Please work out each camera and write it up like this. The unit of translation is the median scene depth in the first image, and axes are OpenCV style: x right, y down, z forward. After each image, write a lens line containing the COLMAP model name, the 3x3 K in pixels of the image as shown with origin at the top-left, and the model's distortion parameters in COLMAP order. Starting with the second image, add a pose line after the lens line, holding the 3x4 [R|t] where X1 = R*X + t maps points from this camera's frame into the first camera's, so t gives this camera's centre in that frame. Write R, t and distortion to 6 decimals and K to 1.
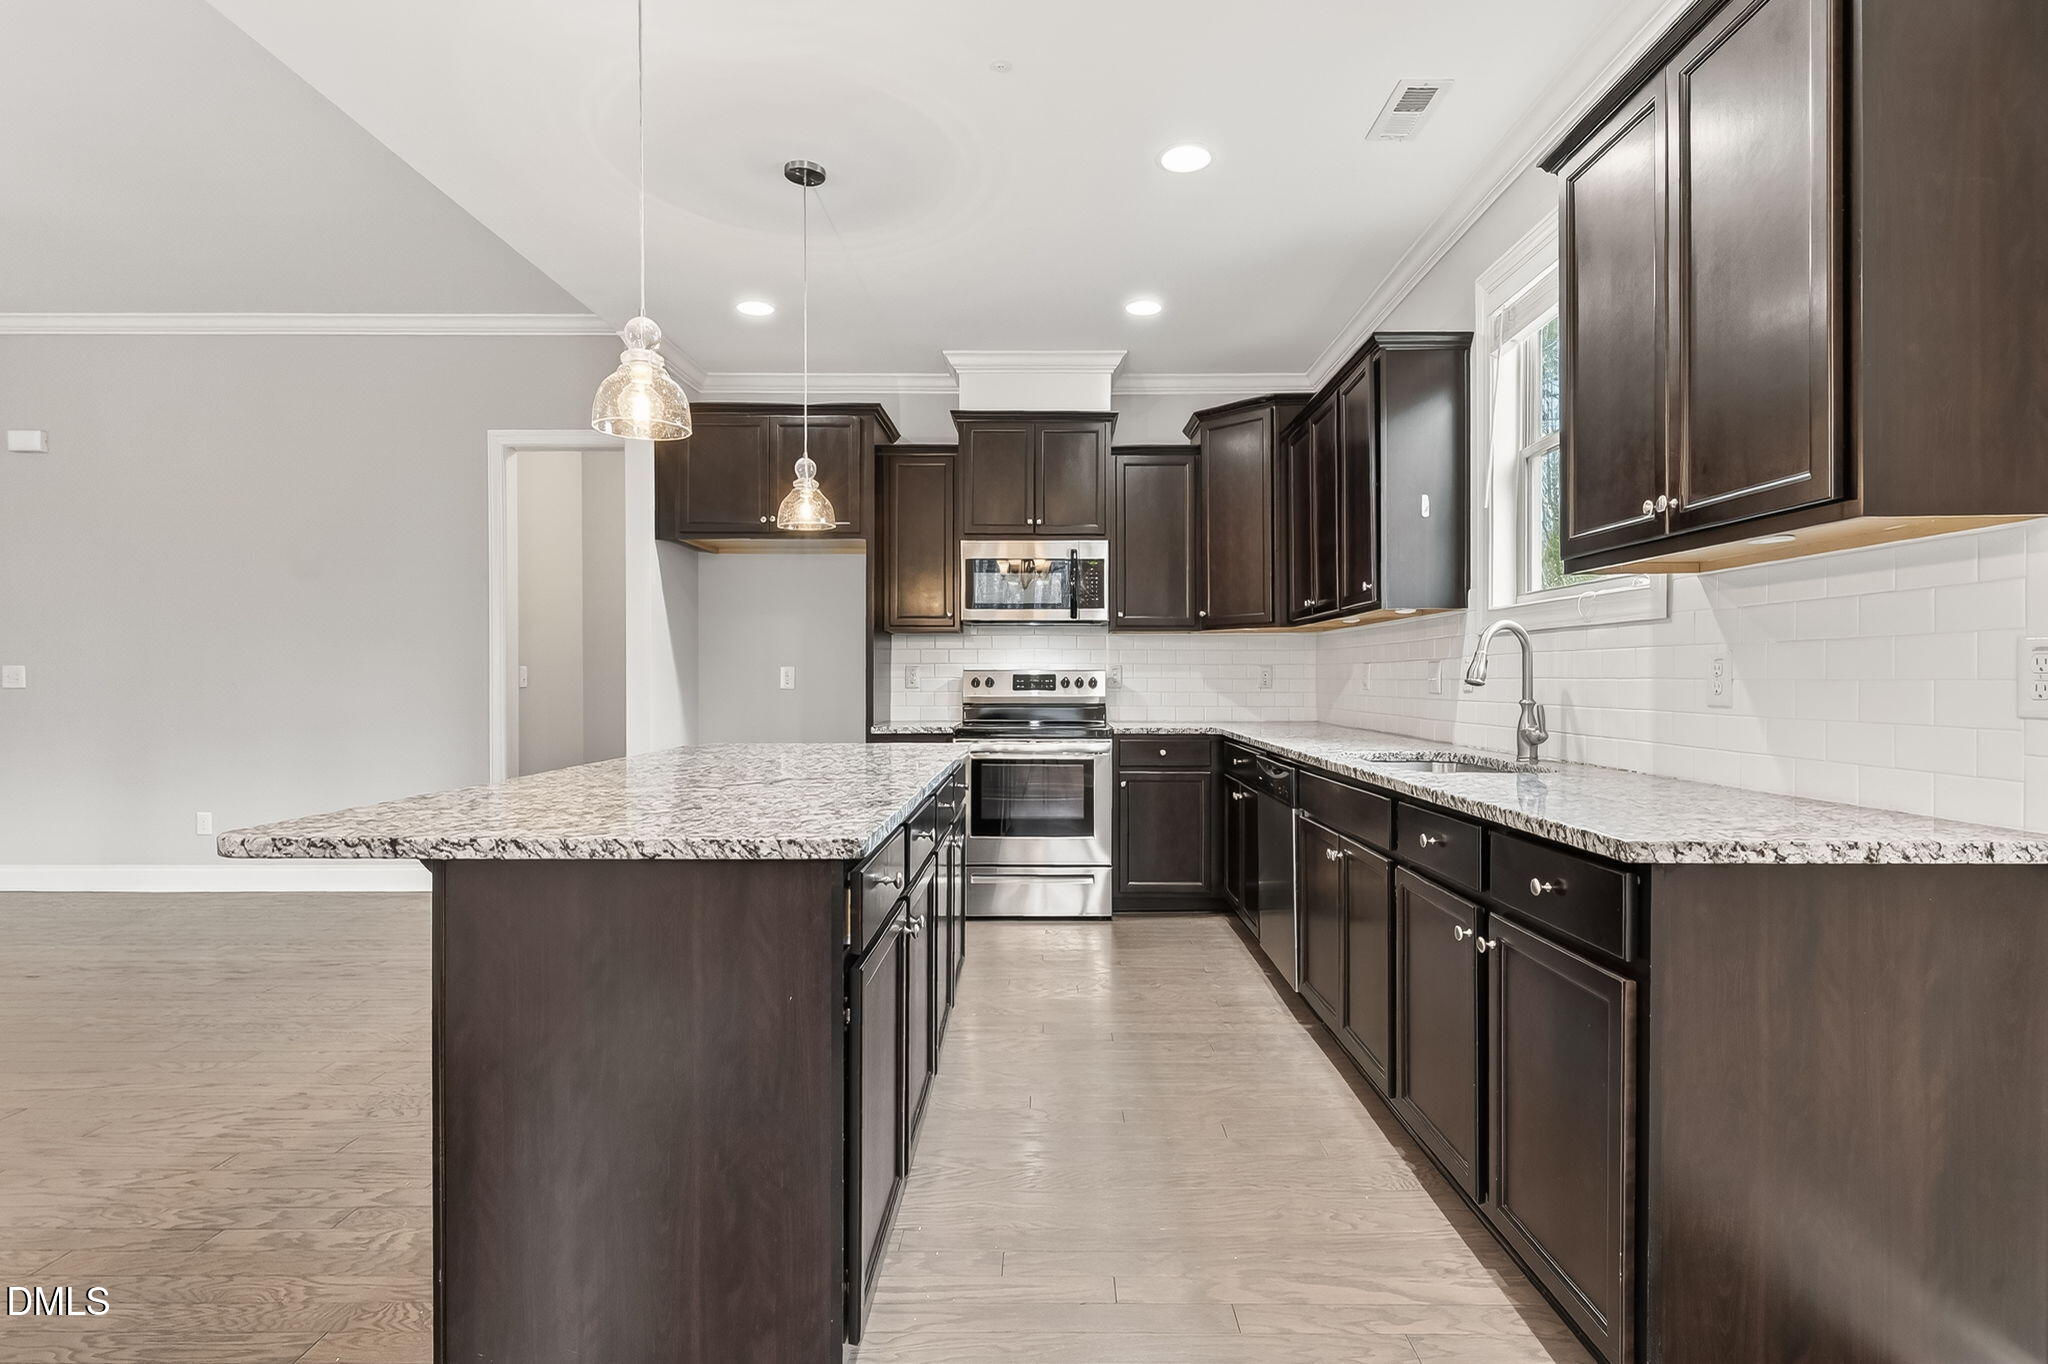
lens RADIAL K [[1021.9, 0, 1053.8], [0, 1021.9, 679.8], [0, 0, 1]] dist [0.006615, -0.001549]
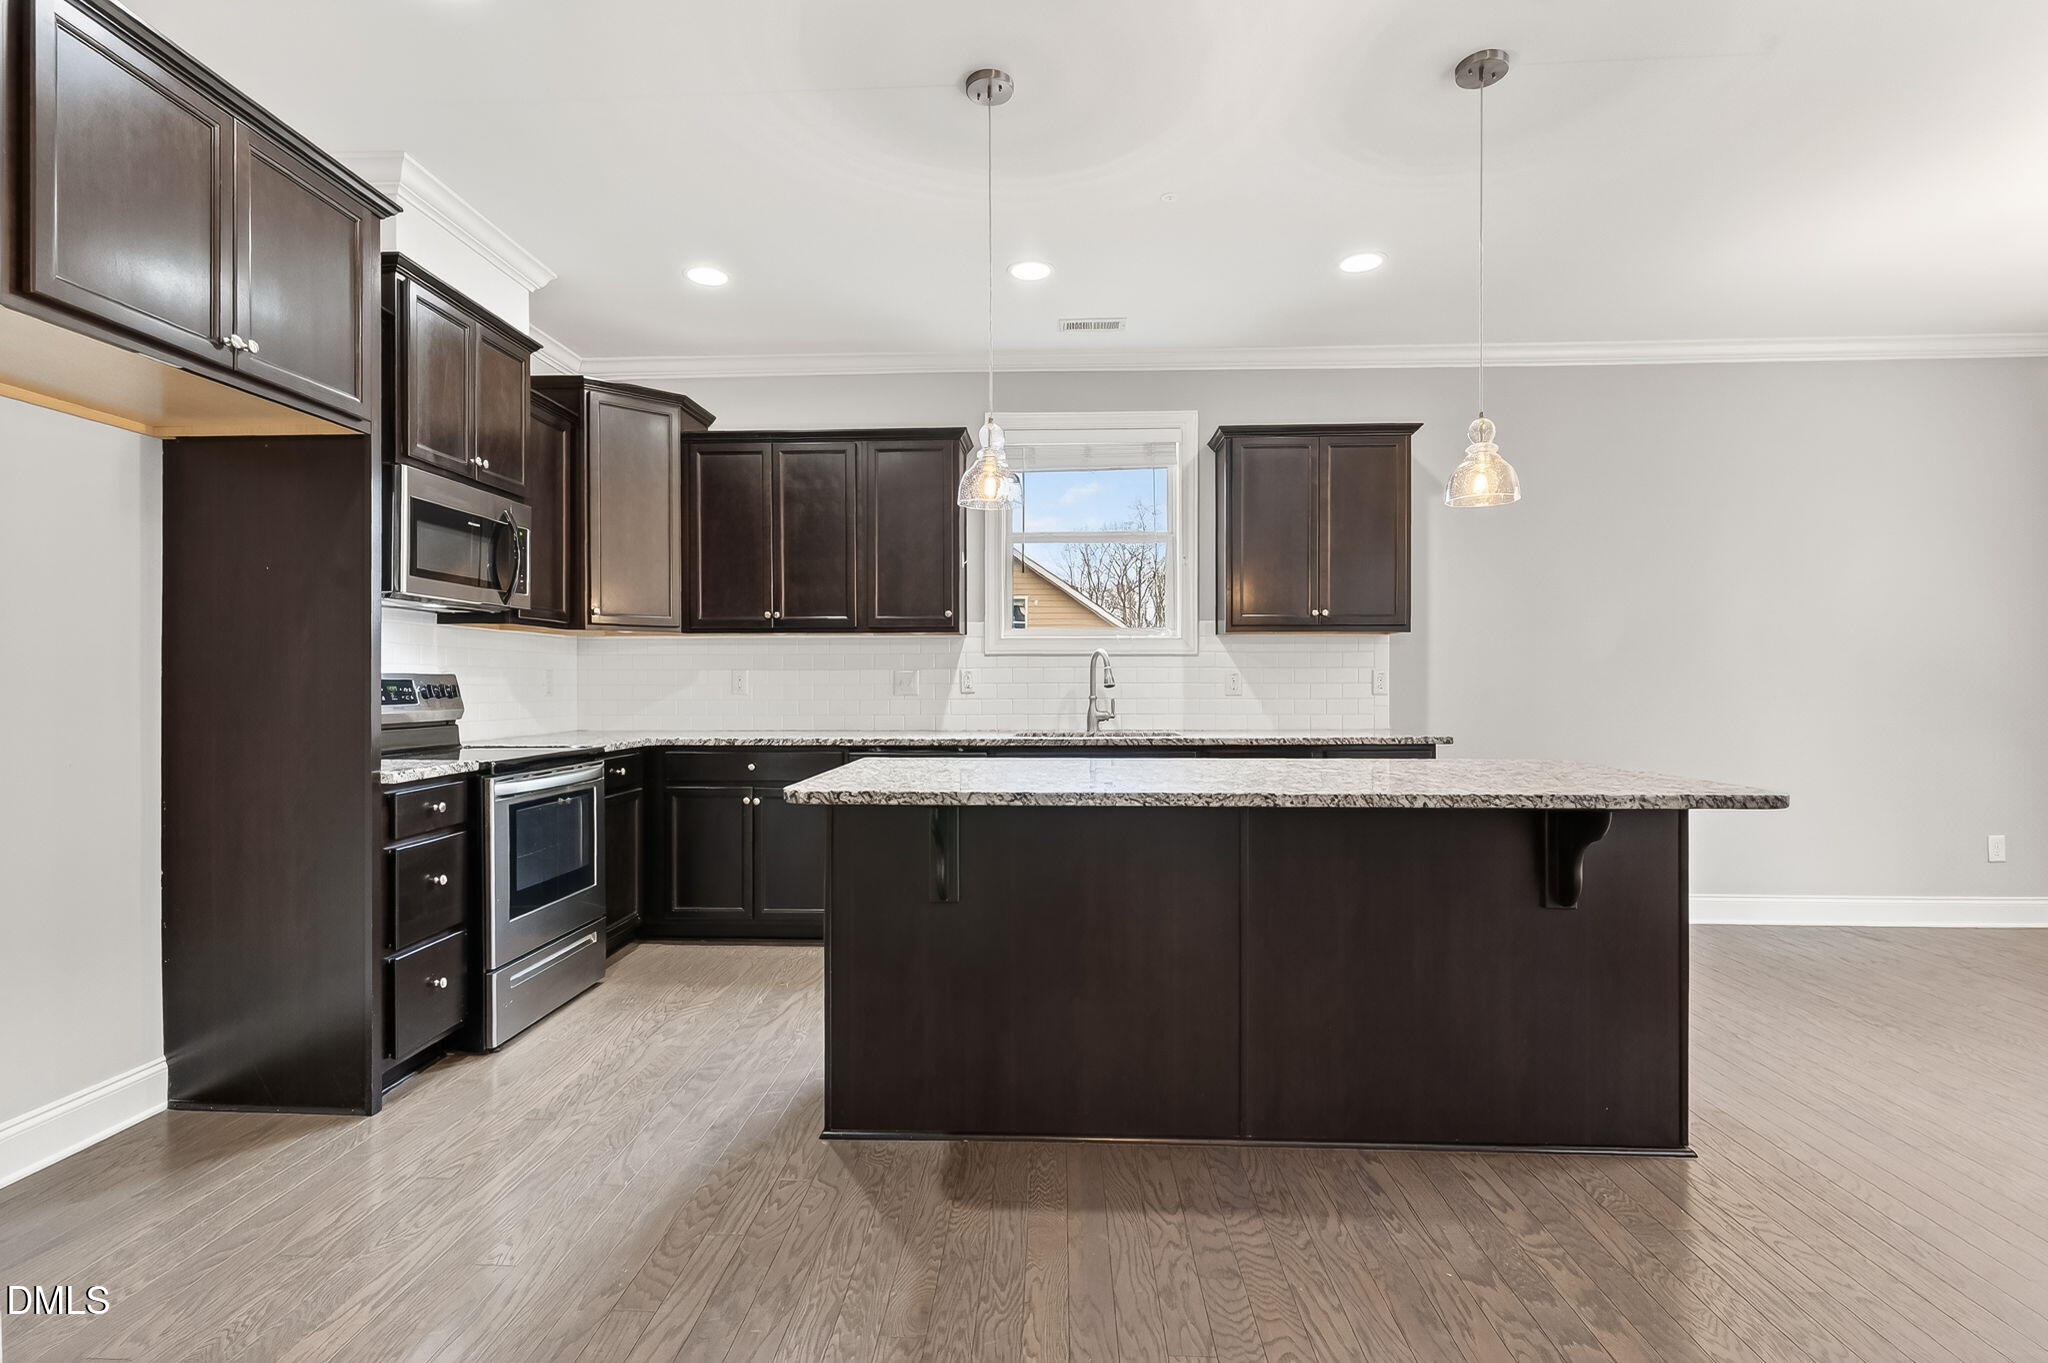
lens RADIAL K [[977.5, 0, 1009.6], [0, 977.5, 679.5], [0, 0, 1]] dist [0.008480, -0.001312]
pose [[0.053340, 0.001976, 0.998574, -0.970822], [0.003923, 0.999990, -0.002188, -0.003846], [-0.998569, 0.004034, 0.053332, 0.871546]]
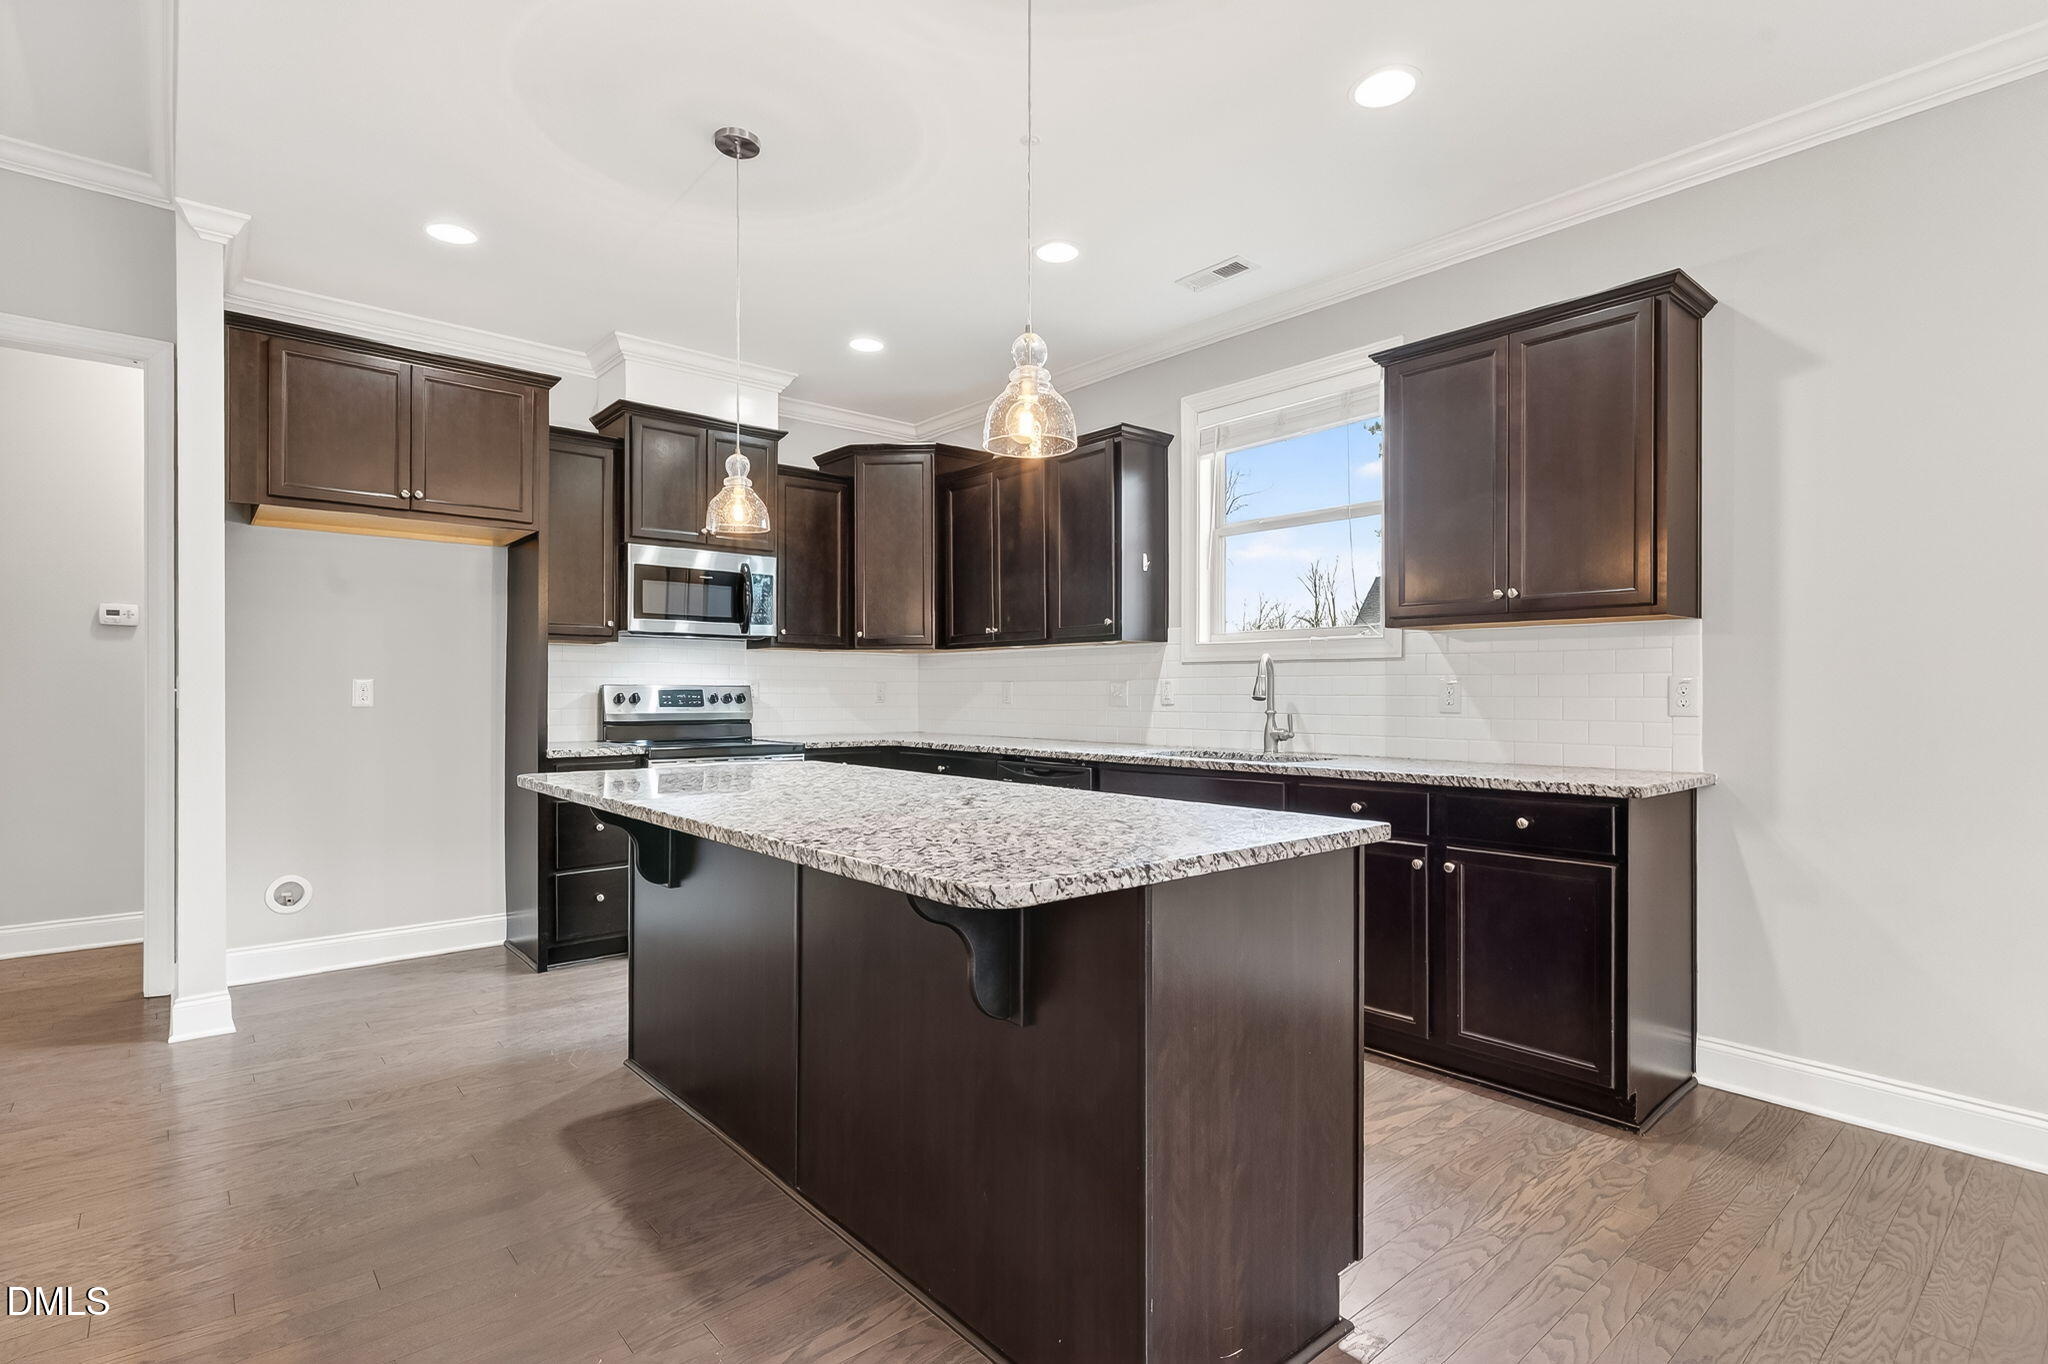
lens RADIAL K [[977.5, 0, 1016.6], [0, 977.5, 690.8], [0, 0, 1]] dist [0.008480, -0.001312]
pose [[0.760910, 0.002120, 0.648854, -0.573016], [-0.000275, 0.999996, -0.002945, -0.002776], [-0.648857, 0.002063, 0.760907, 0.160037]]
